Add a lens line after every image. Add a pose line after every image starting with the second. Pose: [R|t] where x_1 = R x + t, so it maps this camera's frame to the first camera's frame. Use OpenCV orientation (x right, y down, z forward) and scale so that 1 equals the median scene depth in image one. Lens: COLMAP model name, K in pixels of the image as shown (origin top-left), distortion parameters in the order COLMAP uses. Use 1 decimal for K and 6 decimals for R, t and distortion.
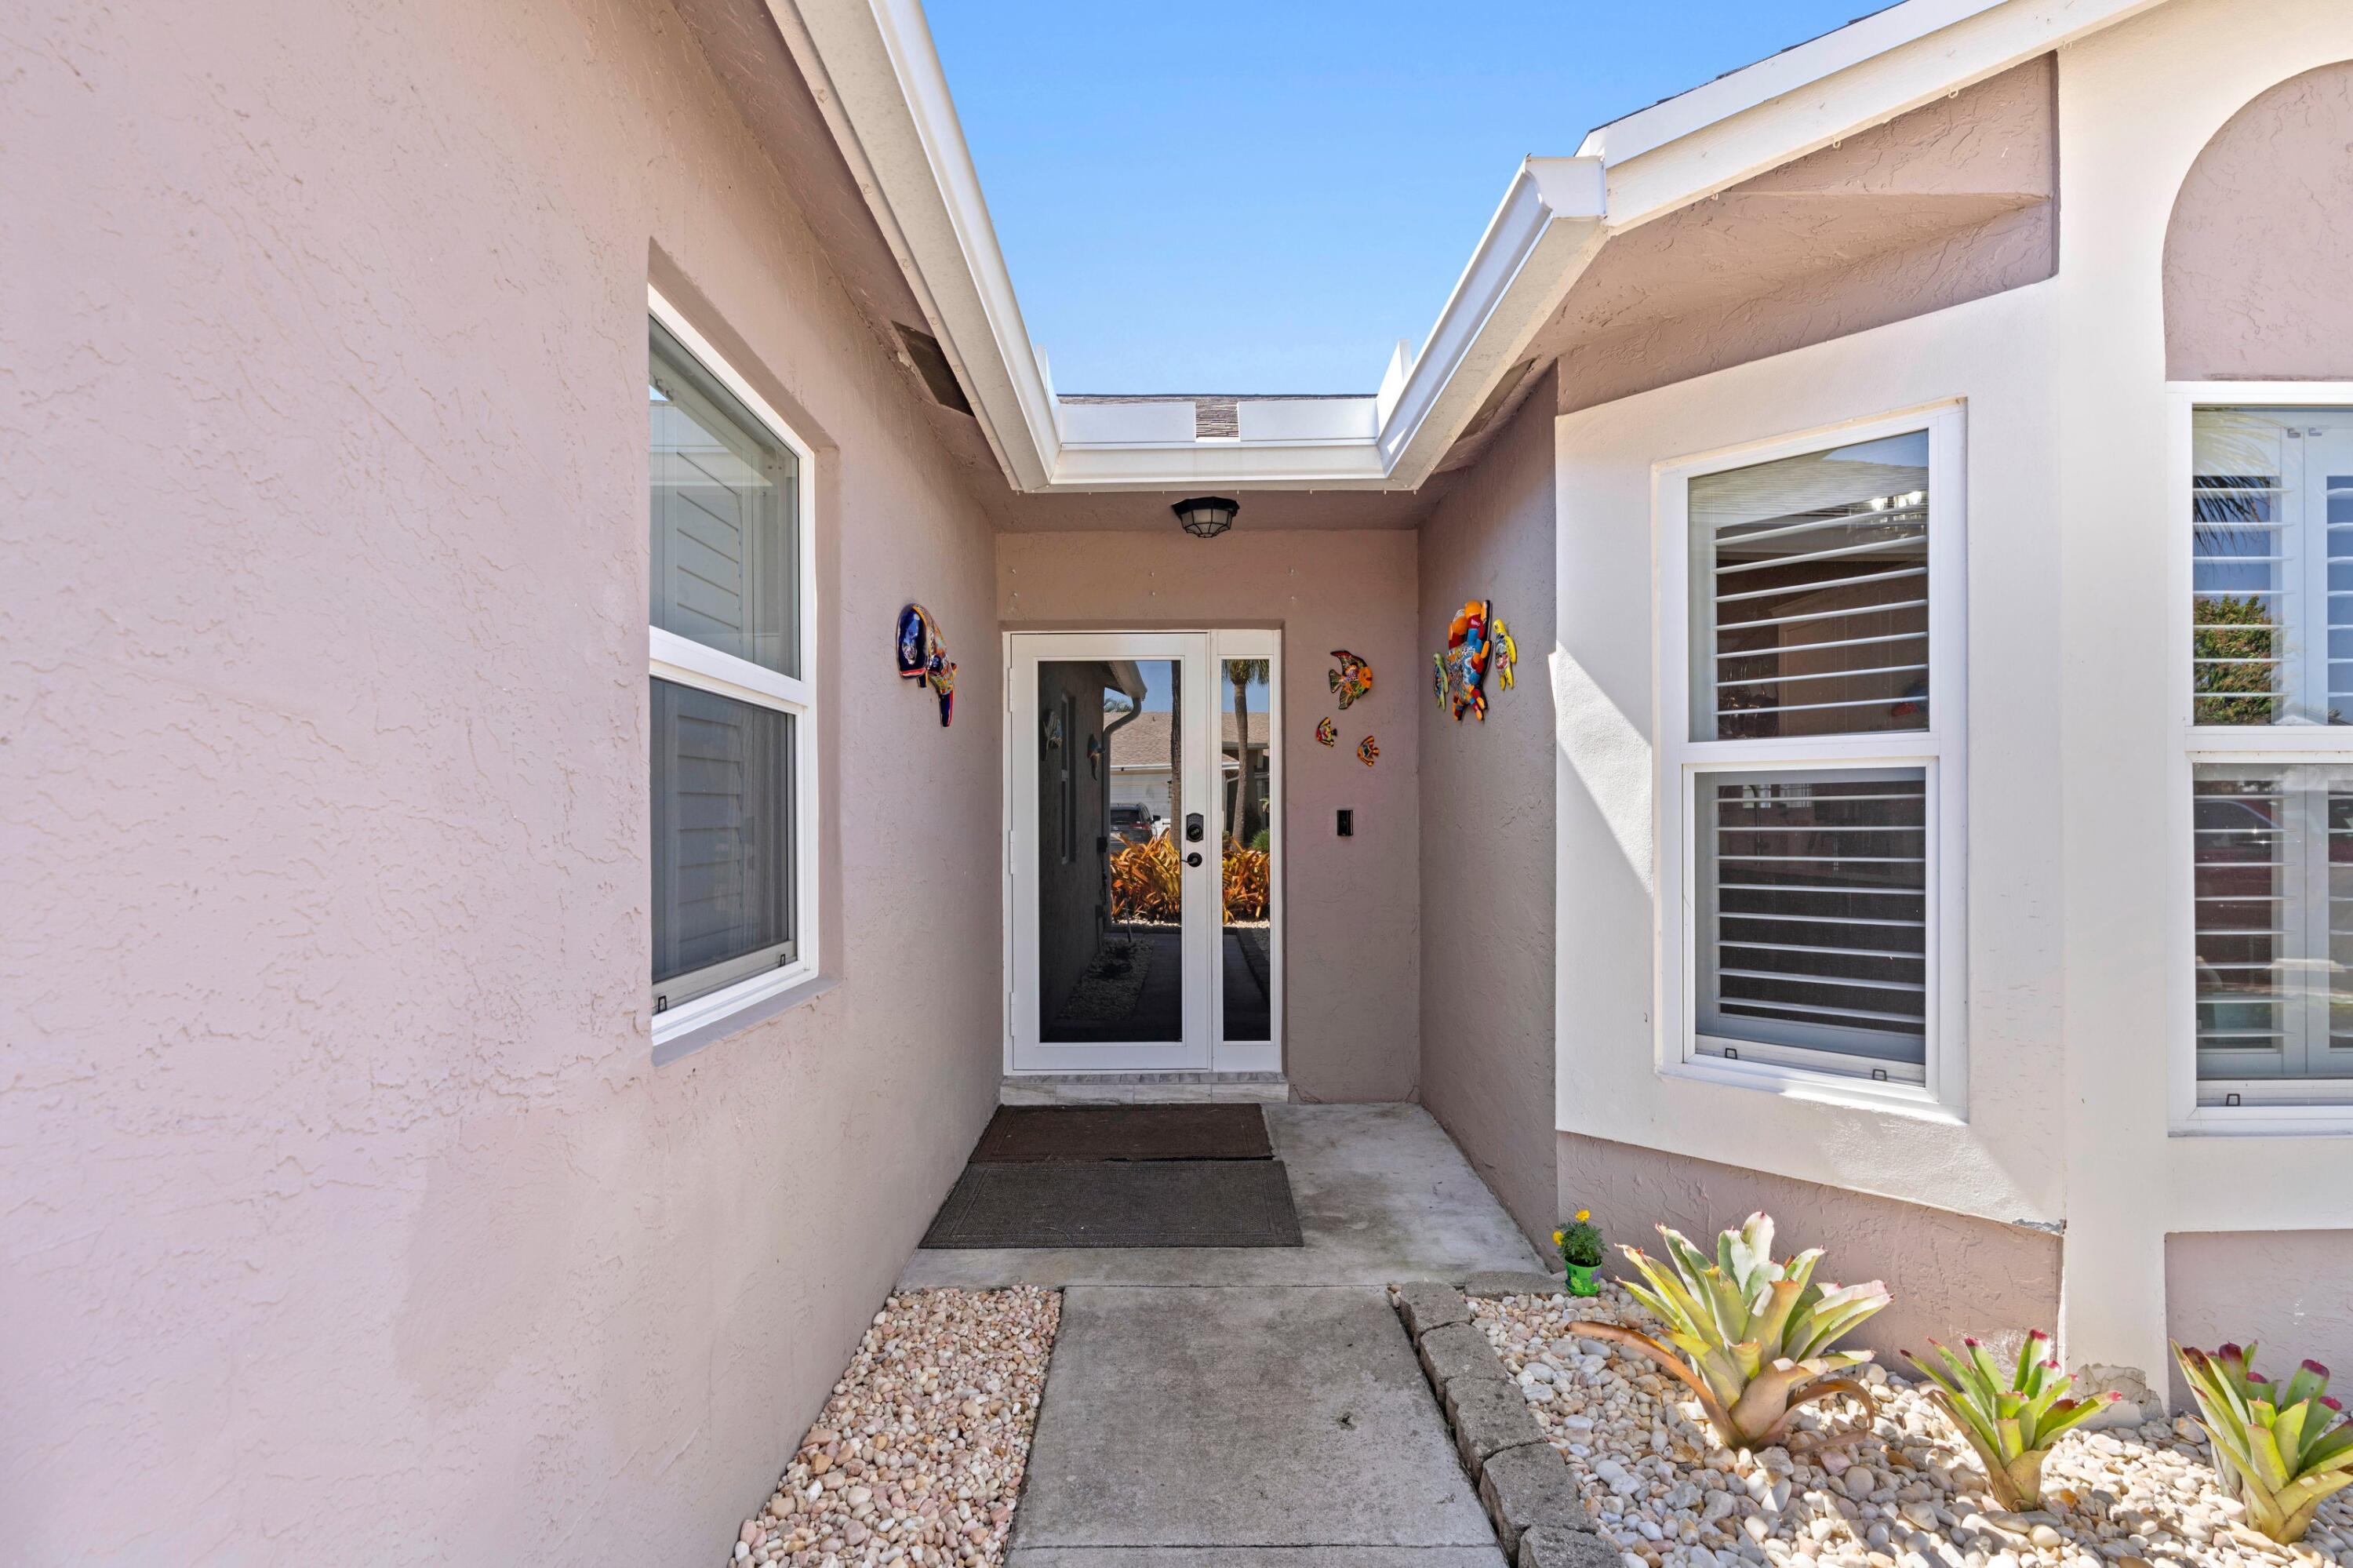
lens RADIAL K [[1073.2, 0, 1181.8], [0, 1073.2, 820.4], [0, 0, 1]] dist [-0.002289, 0.000090]
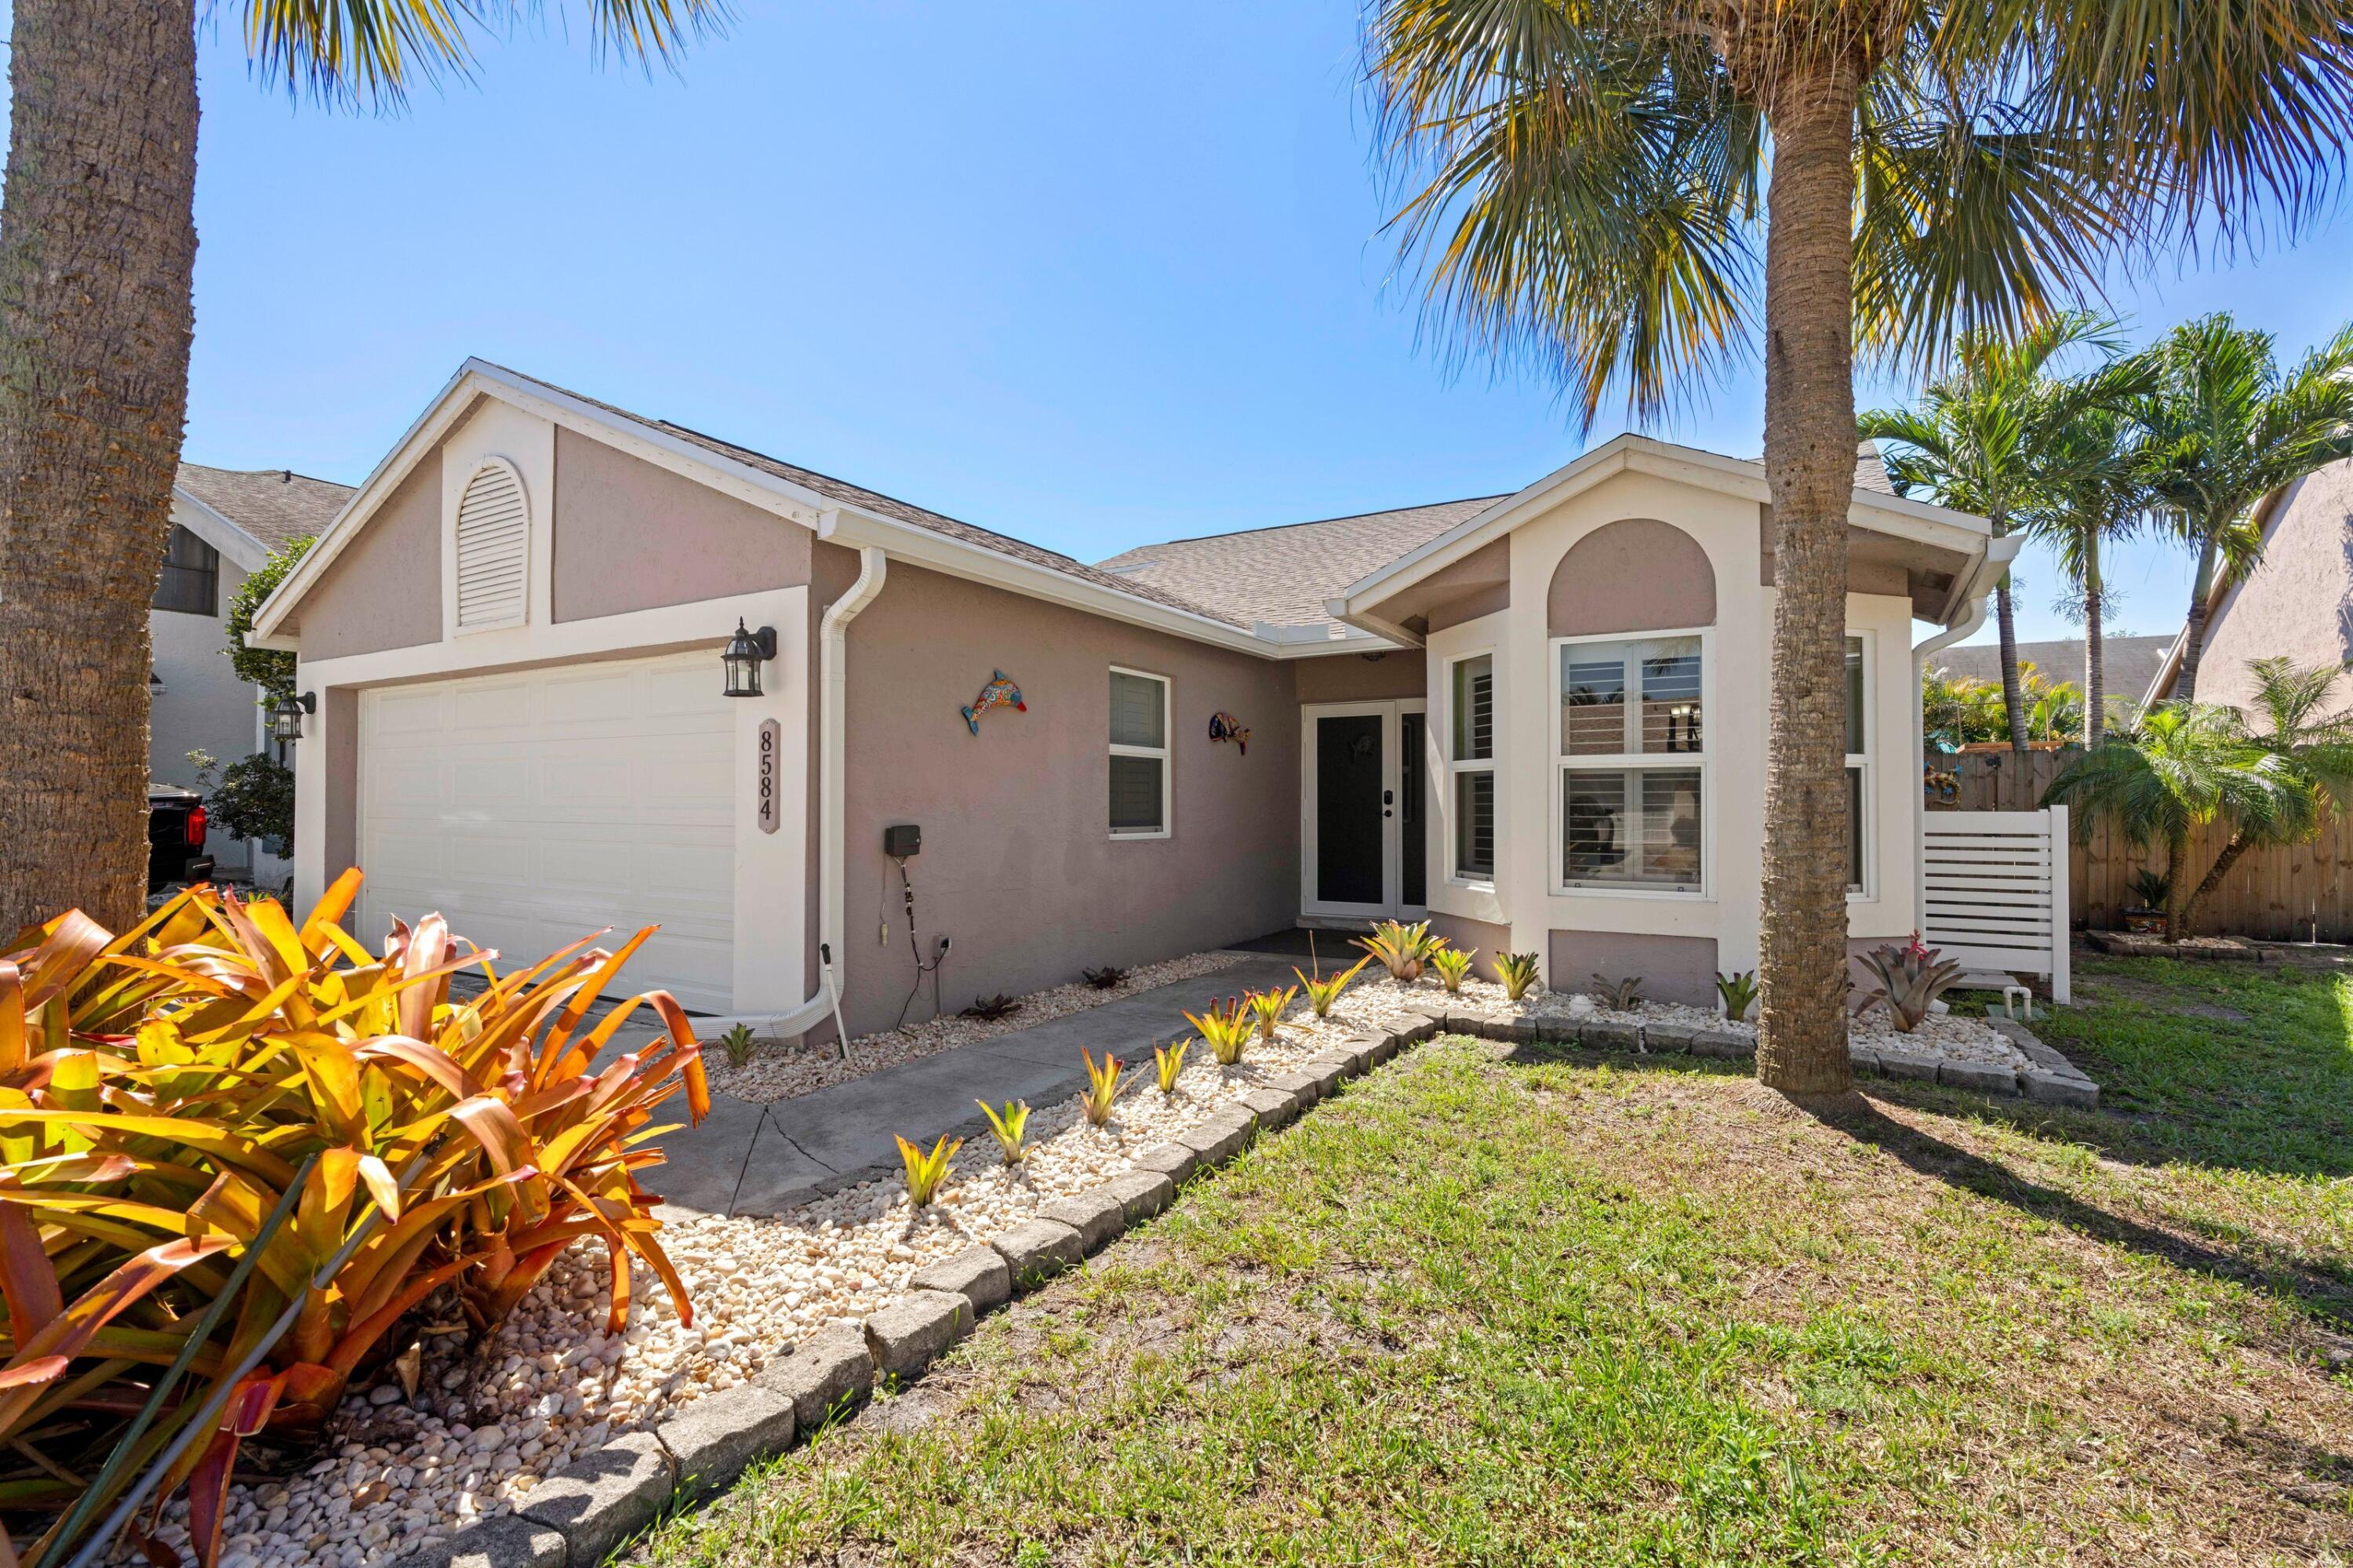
lens RADIAL K [[1063.4, 0, 1175.1], [0, 1063.4, 755.7], [0, 0, 1]] dist [-0.010180, -0.000113]
pose [[0.856473, -0.021719, -0.515735, 1.145578], [-0.003163, 0.998875, -0.047319, 0.039277], [0.516183, 0.042159, 0.855440, -1.505150]]
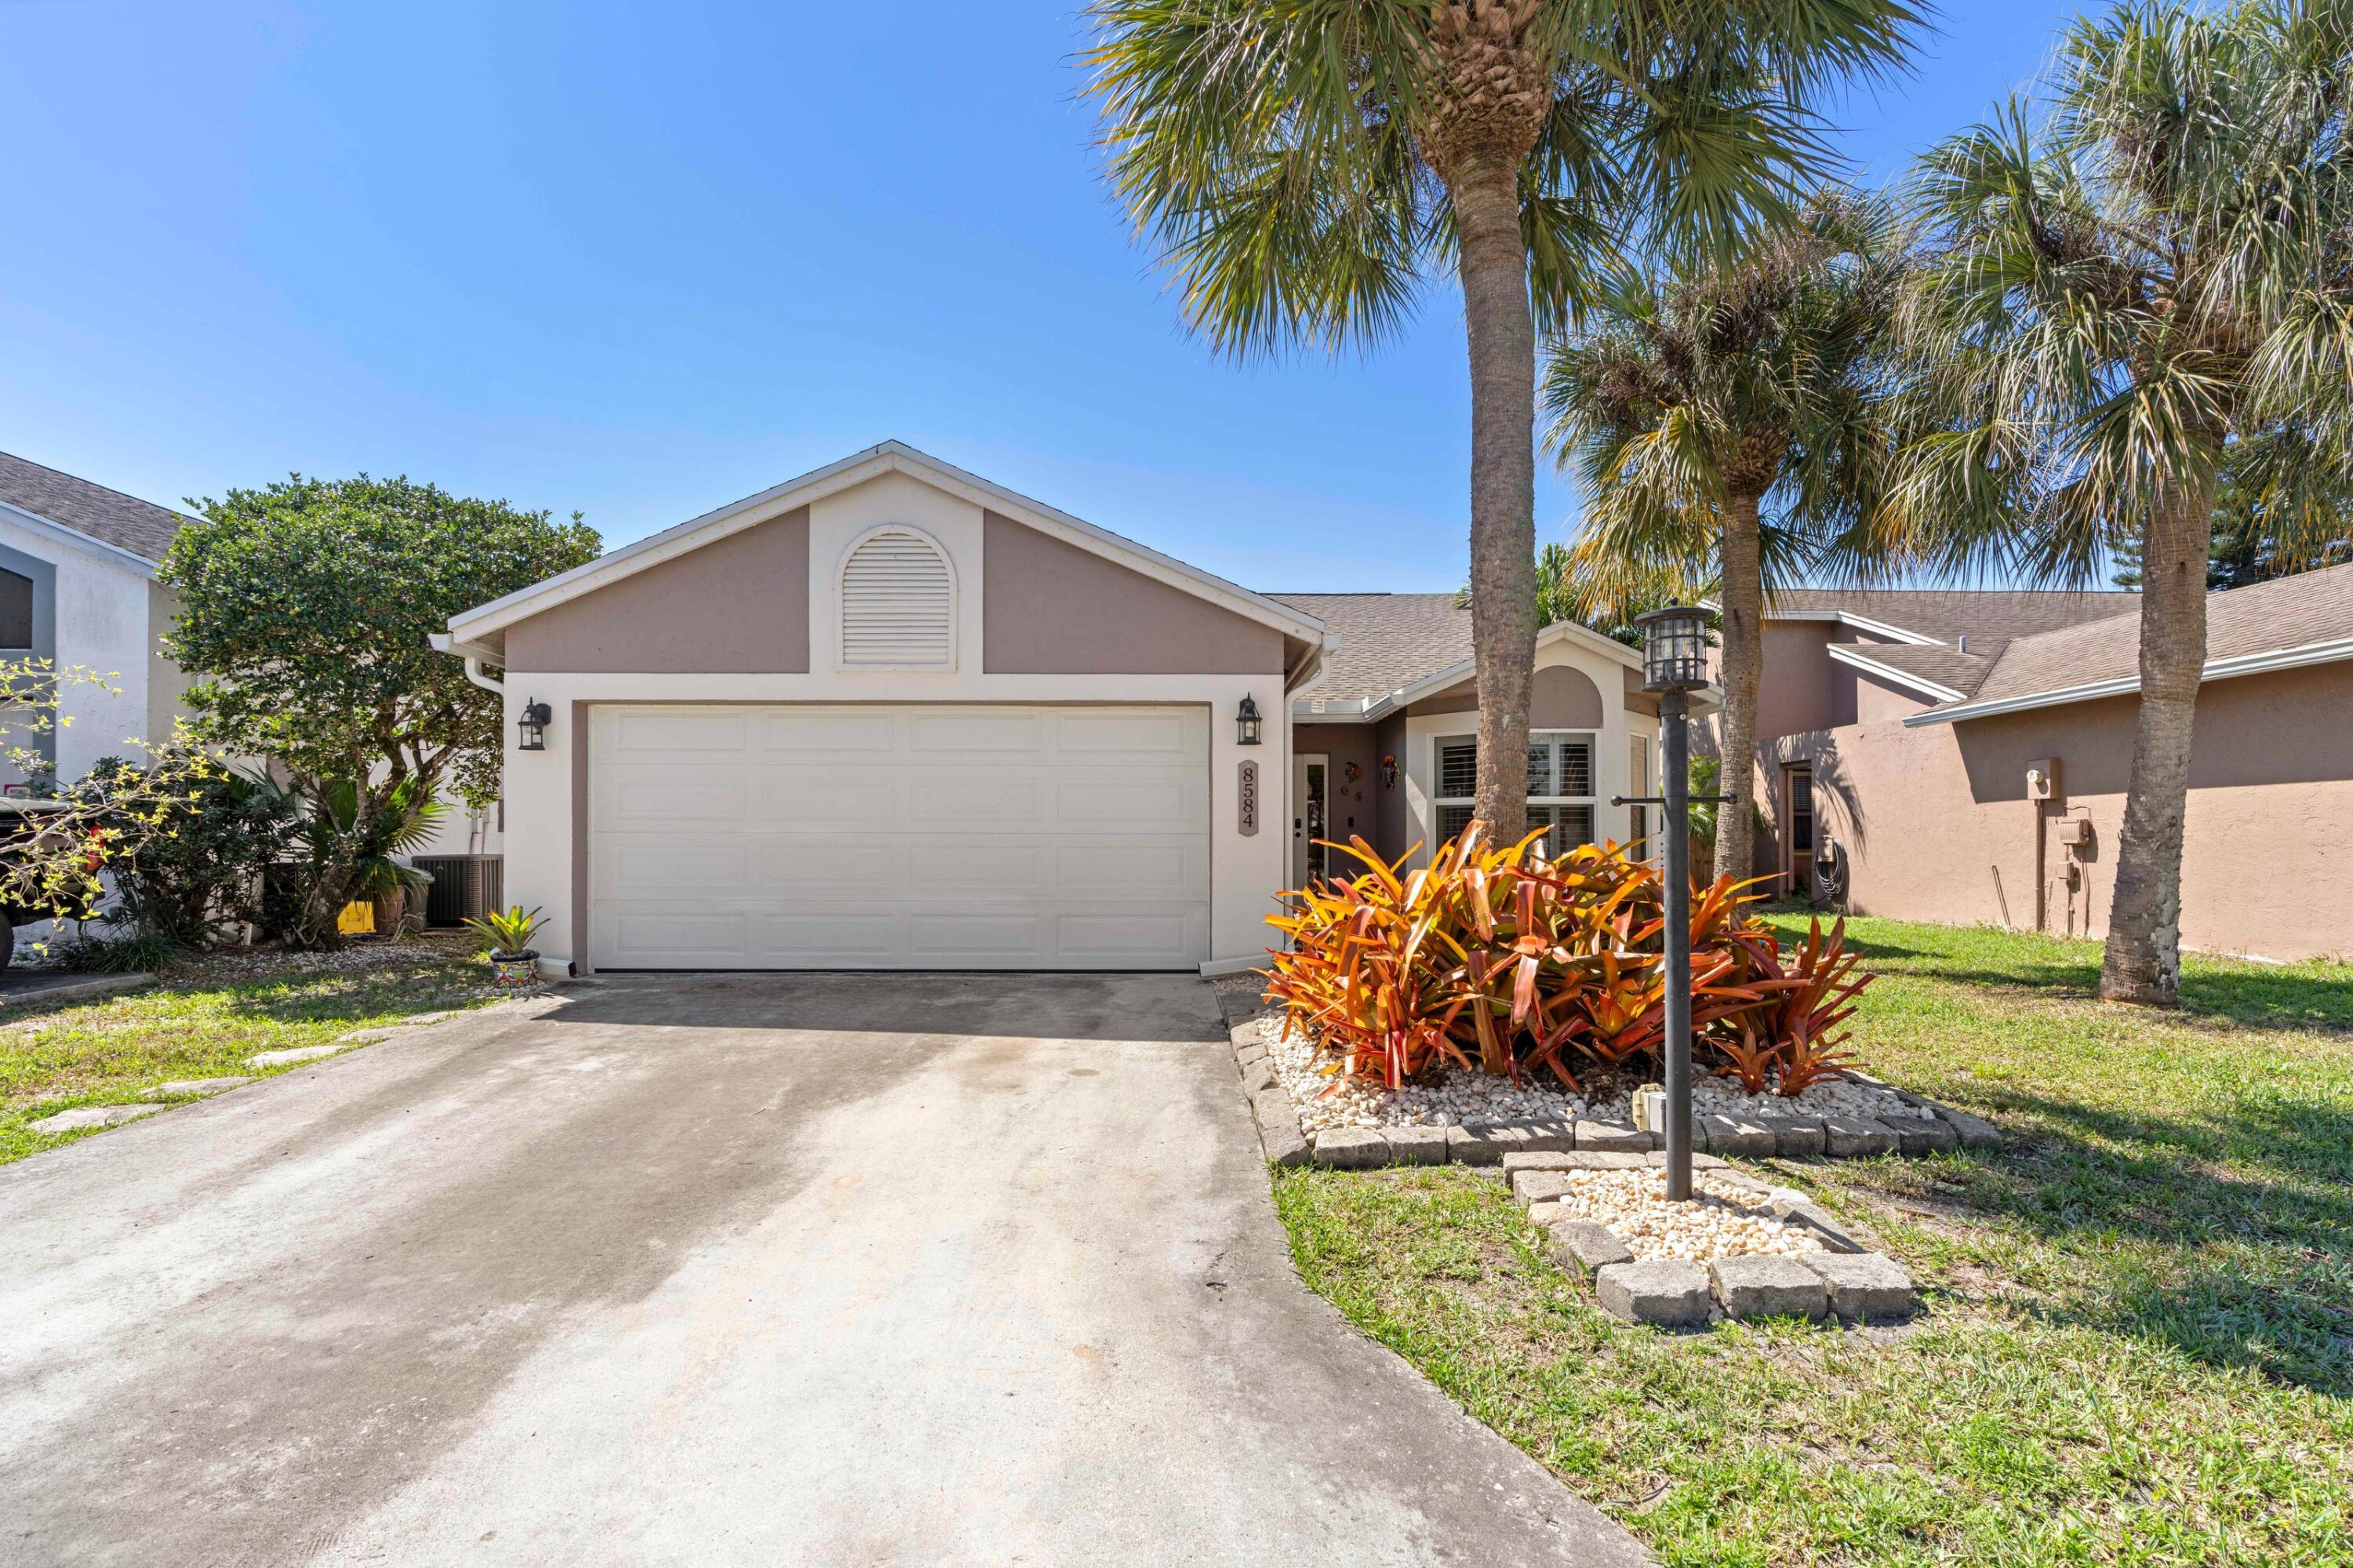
lens RADIAL K [[1073.2, 0, 1181.8], [0, 1073.2, 820.4], [0, 0, 1]] dist [-0.002289, 0.000090]
pose [[0.999929, -0.002684, 0.011575, -0.537527], [0.003009, 0.999600, -0.028109, 0.119951], [-0.011495, 0.028142, 0.999538, -2.992775]]
